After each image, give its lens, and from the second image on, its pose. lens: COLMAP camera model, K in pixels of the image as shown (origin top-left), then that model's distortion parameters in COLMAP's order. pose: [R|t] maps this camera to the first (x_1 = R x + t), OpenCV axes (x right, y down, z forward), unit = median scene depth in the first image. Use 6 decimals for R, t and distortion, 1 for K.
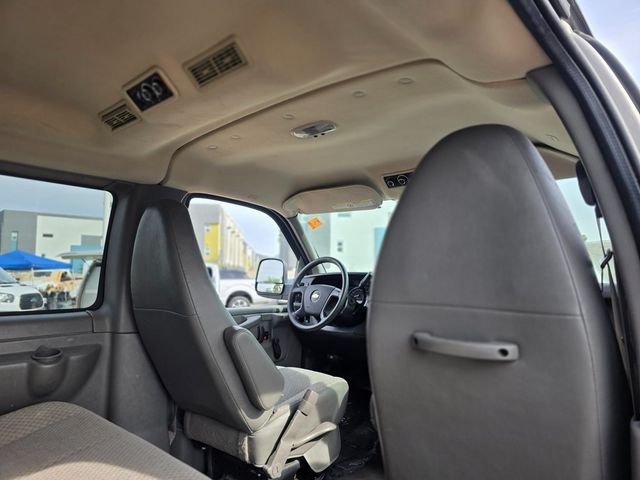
lens RADIAL K [[439.7, 0, 320.0], [0, 439.7, 240.0], [0, 0, 1]] dist [0.025230, -0.000373]
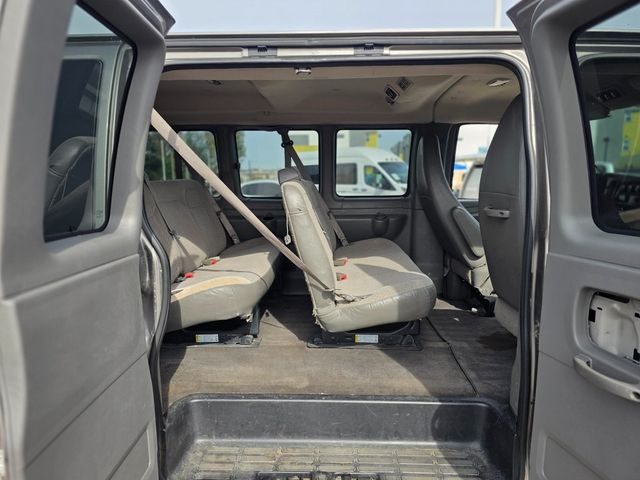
lens RADIAL K [[439.7, 0, 320.0], [0, 439.7, 240.0], [0, 0, 1]] dist [0.025230, -0.000373]
pose [[0.657091, 0.099507, -0.747215, 0.728054], [0.070466, 0.978800, 0.192314, -0.046809], [0.750511, -0.179020, 0.636149, -0.522609]]
